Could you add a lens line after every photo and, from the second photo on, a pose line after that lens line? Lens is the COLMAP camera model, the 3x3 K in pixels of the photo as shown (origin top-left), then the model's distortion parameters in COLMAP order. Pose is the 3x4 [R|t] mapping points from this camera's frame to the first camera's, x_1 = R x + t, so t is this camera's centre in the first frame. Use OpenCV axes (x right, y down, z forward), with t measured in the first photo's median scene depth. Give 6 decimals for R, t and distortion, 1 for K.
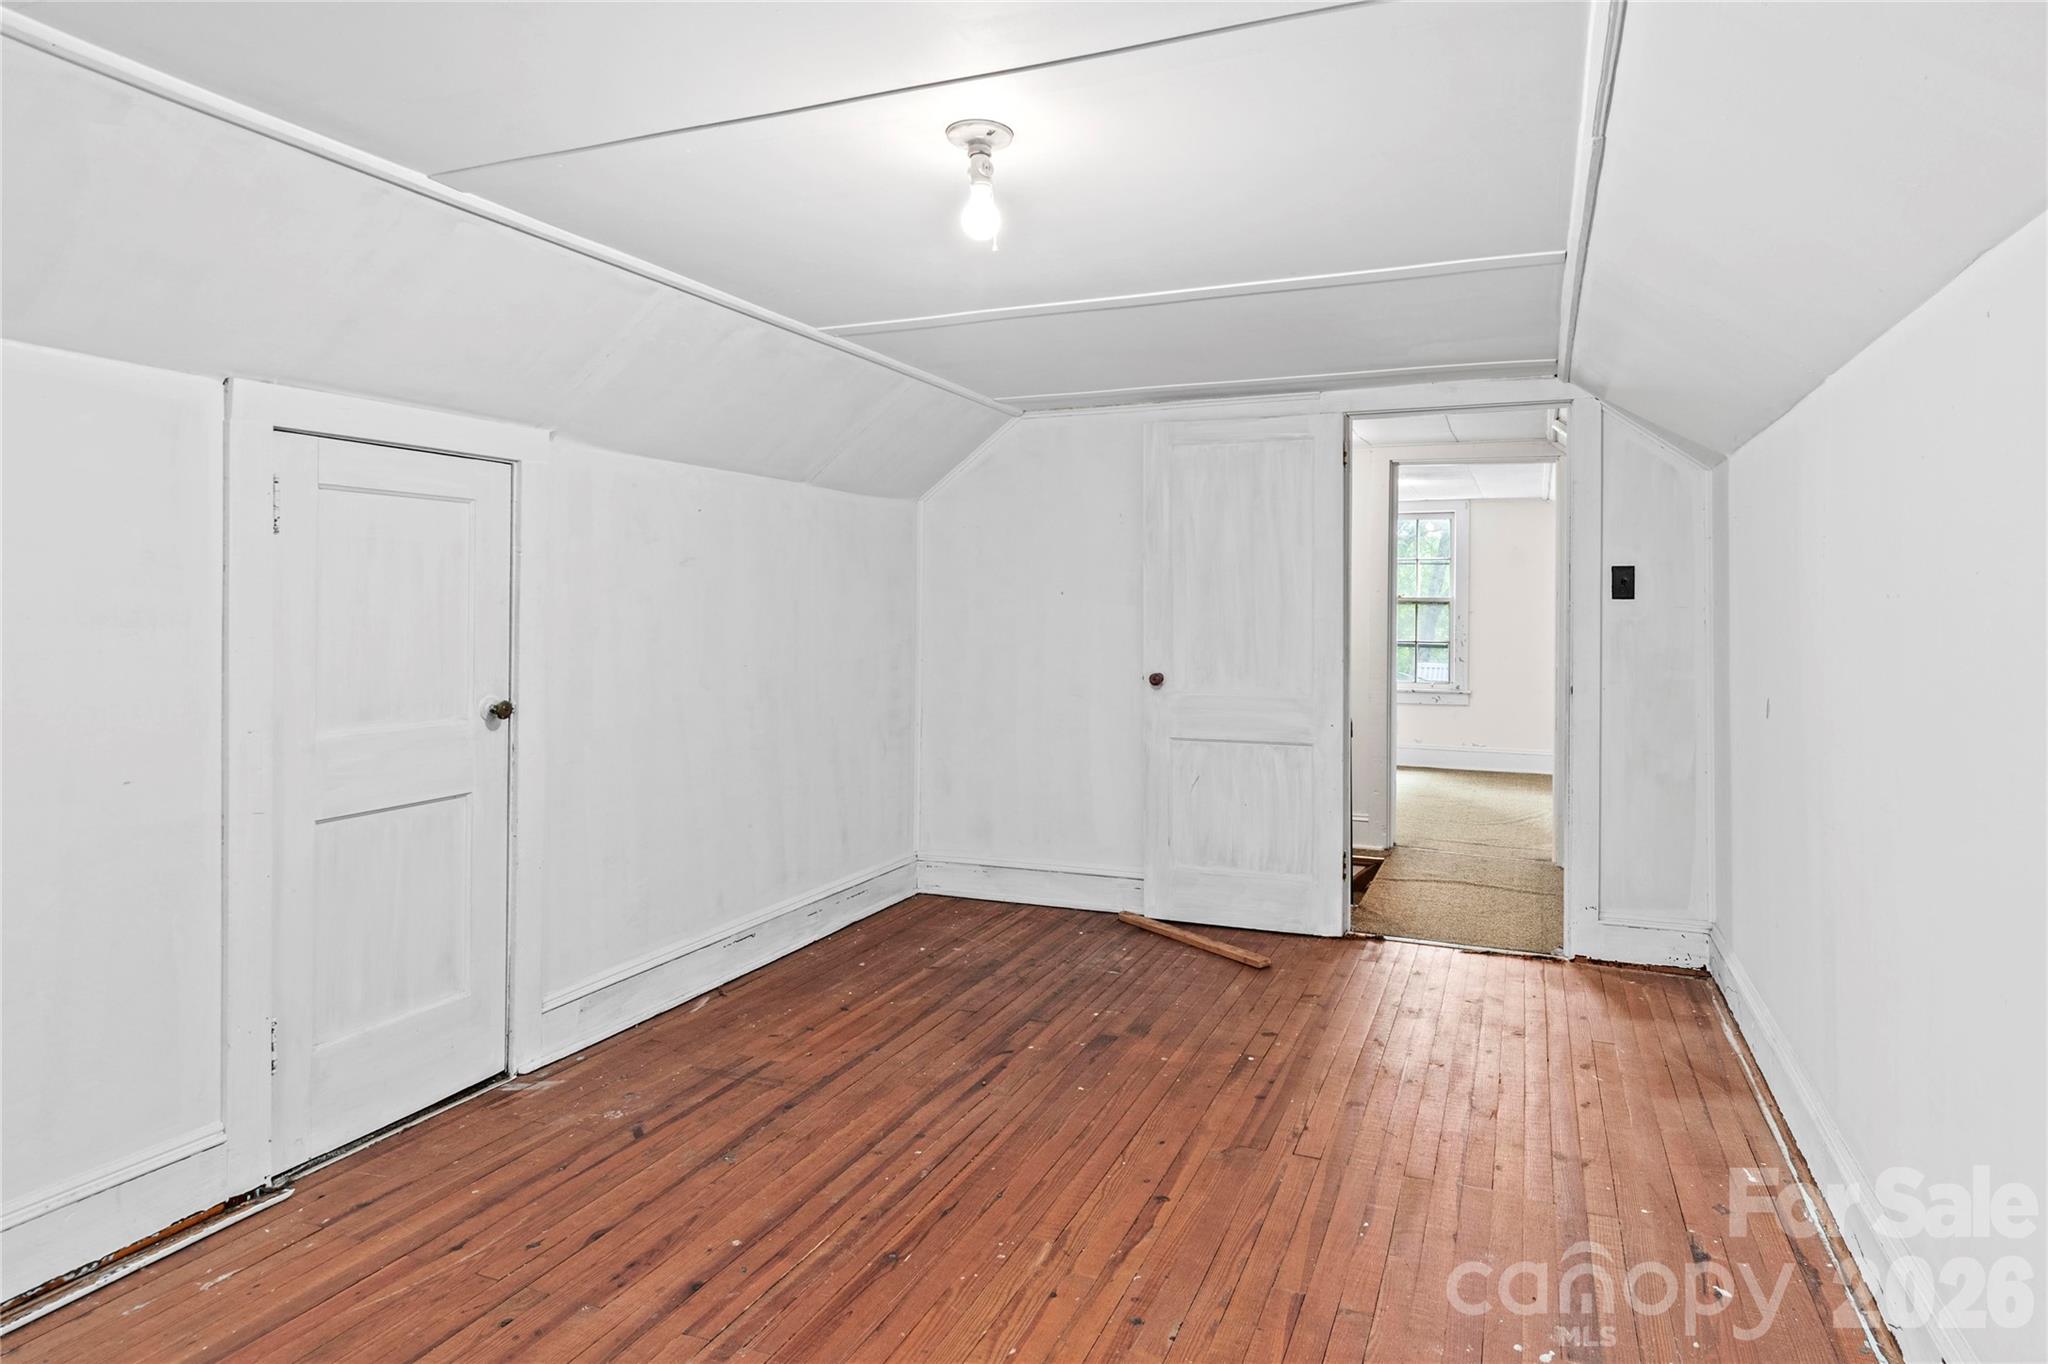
lens RADIAL K [[1129.2, 0, 1070.5], [0, 1129.2, 603.4], [0, 0, 1]] dist [0.002024, 0.000800]
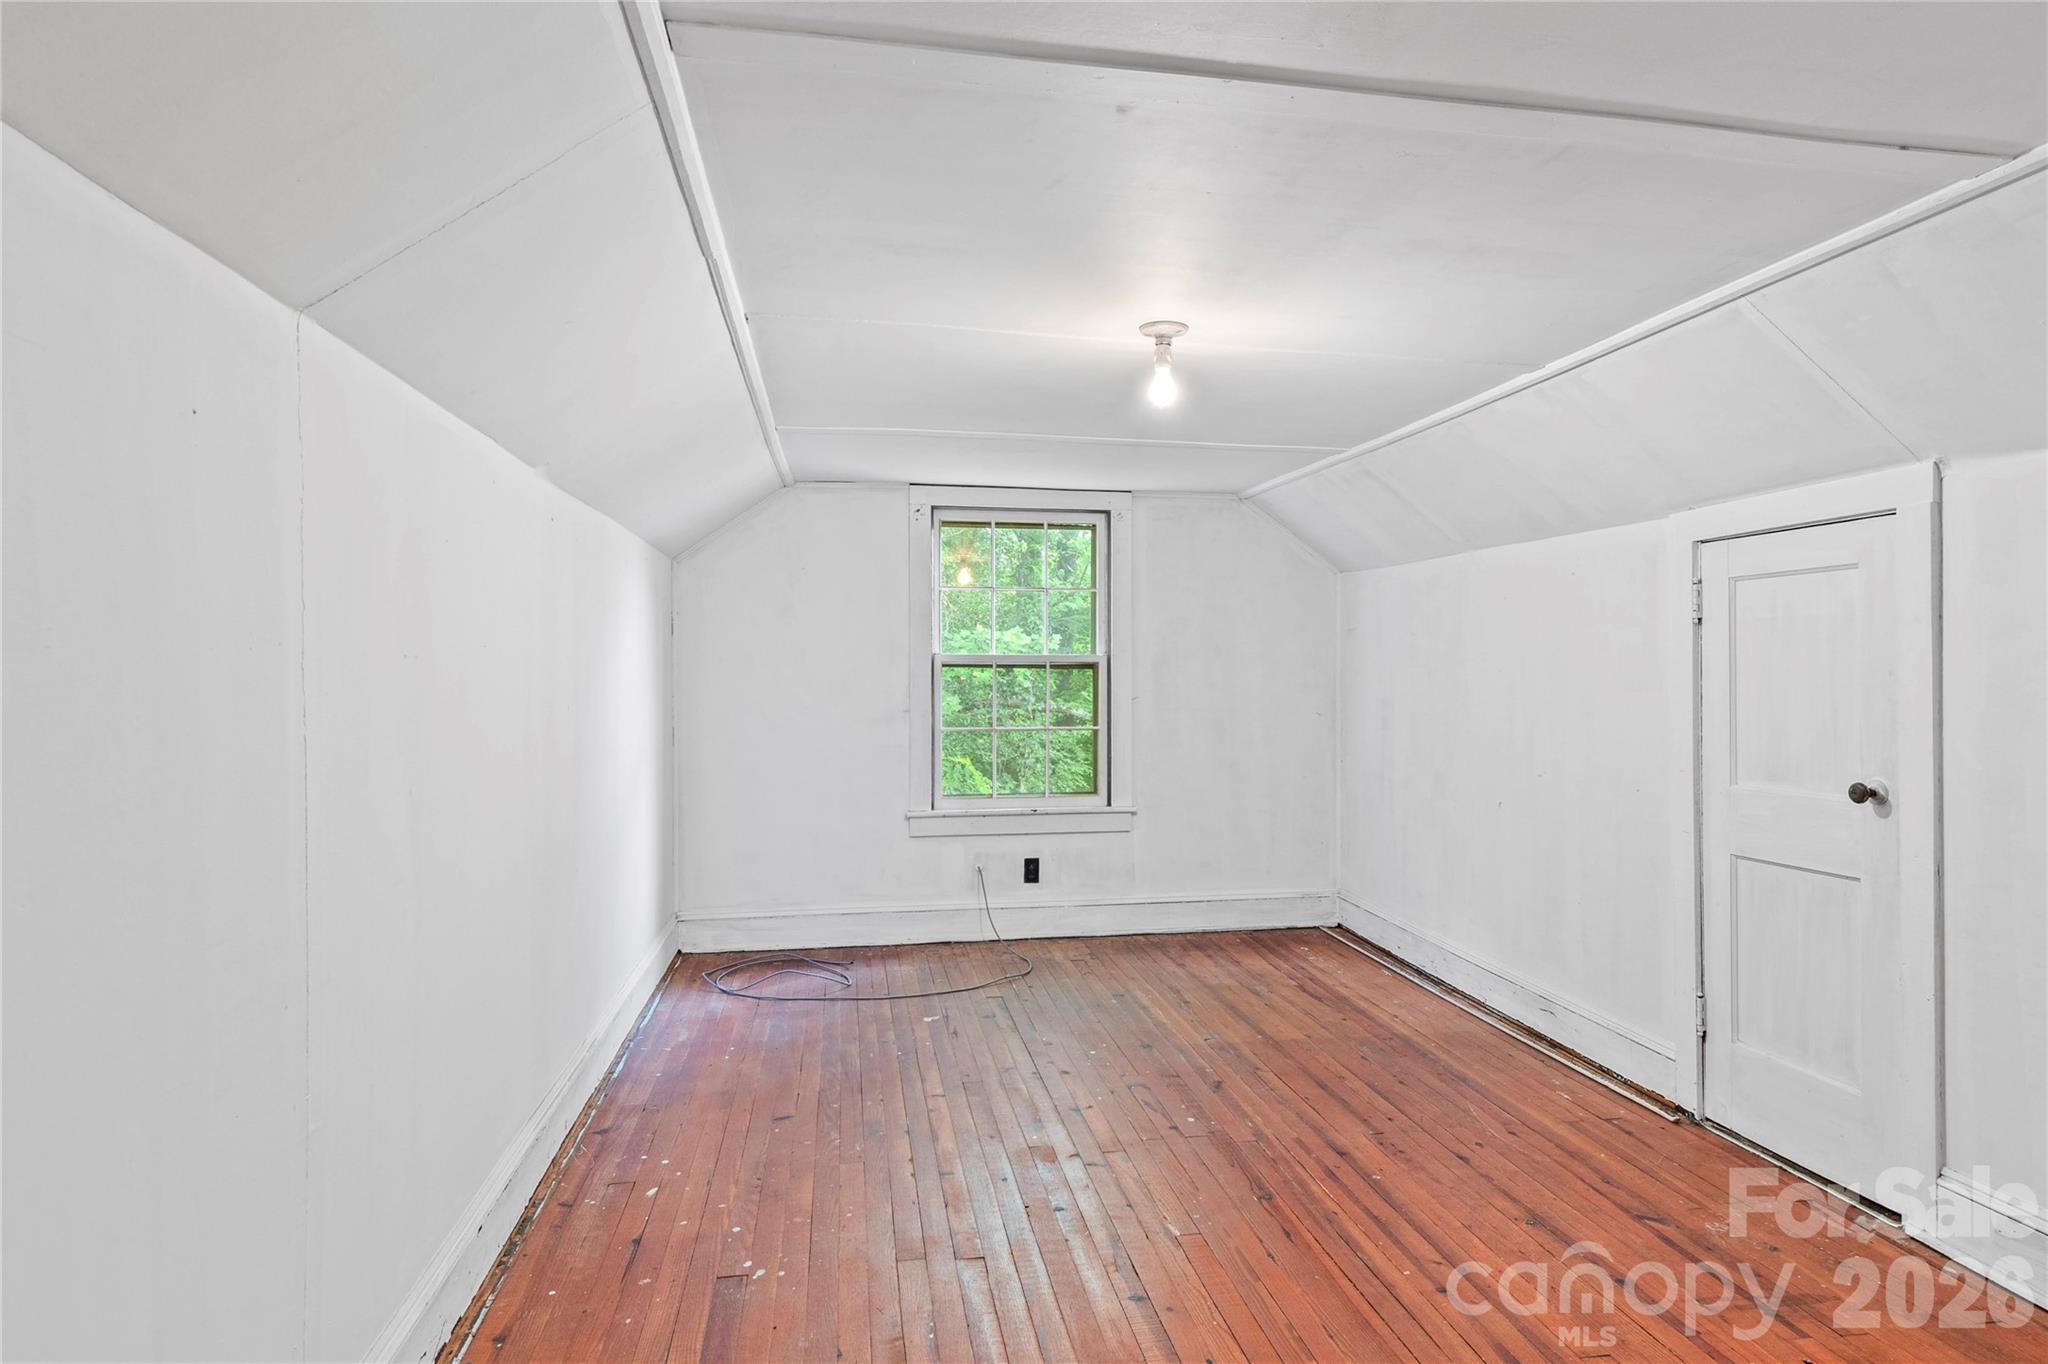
lens RADIAL K [[1111.3, 0, 1060.9], [0, 1111.3, 696.7], [0, 0, 1]] dist [0.002320, 0.000503]
pose [[-0.834837, 0.005628, -0.550468, 0.634071], [-0.003435, 0.999875, 0.015431, 0.007003], [0.550486, 0.014773, -0.834714, 1.703421]]
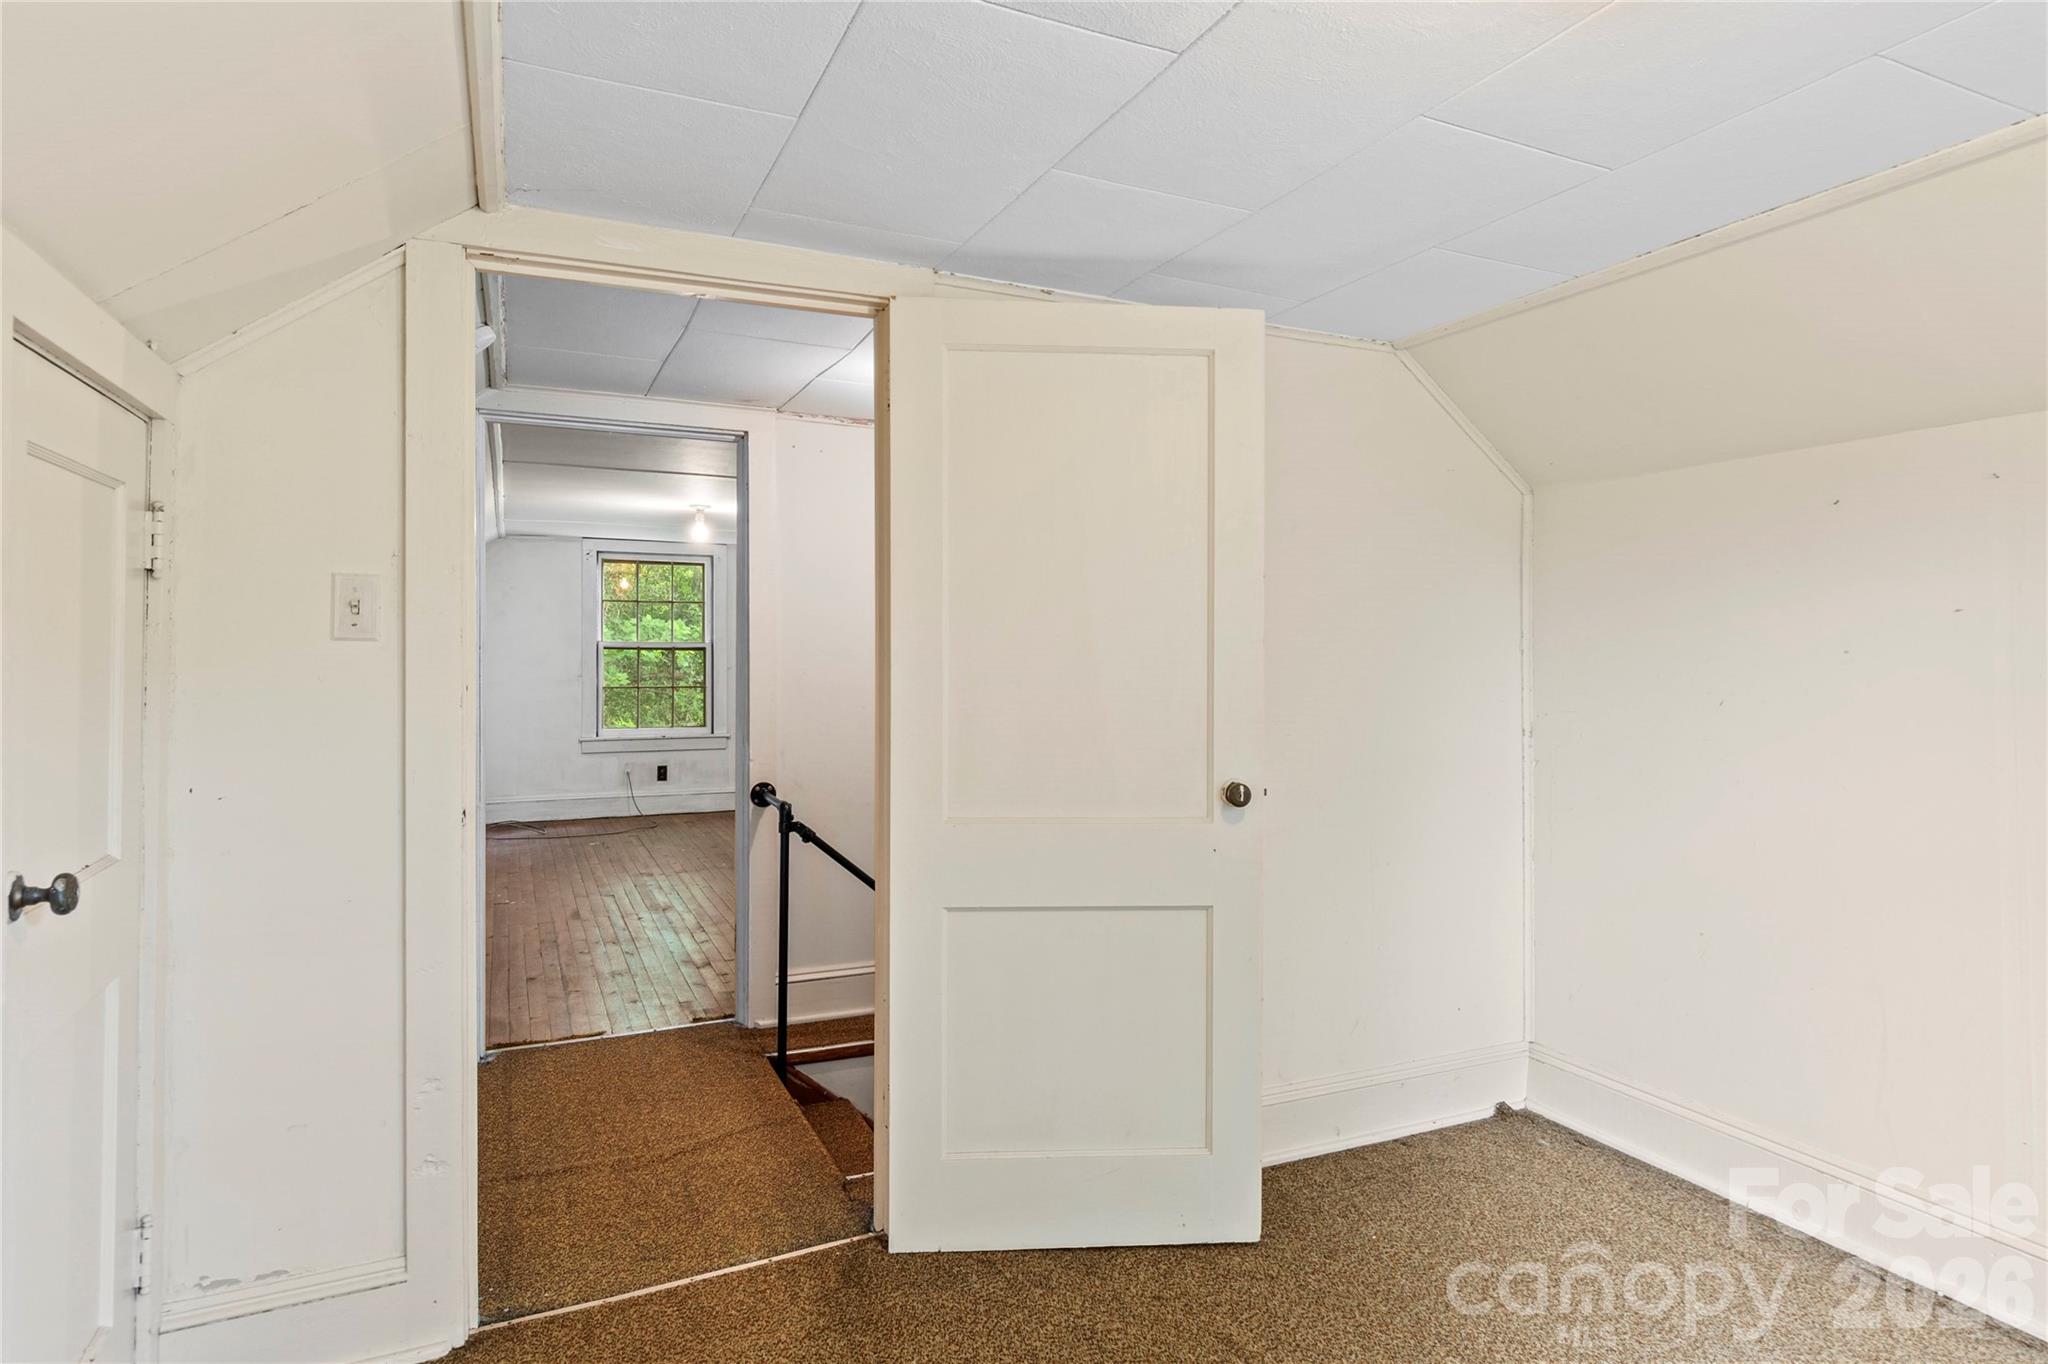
lens RADIAL K [[1099.3, 0, 1072.2], [0, 1099.3, 656.8], [0, 0, 1]] dist [-0.001700, -0.002547]
pose [[-0.649144, -0.004676, -0.760651, 1.277061], [-0.001322, 0.999987, -0.005019, 0.020787], [0.760664, -0.002253, -0.649142, 3.067219]]
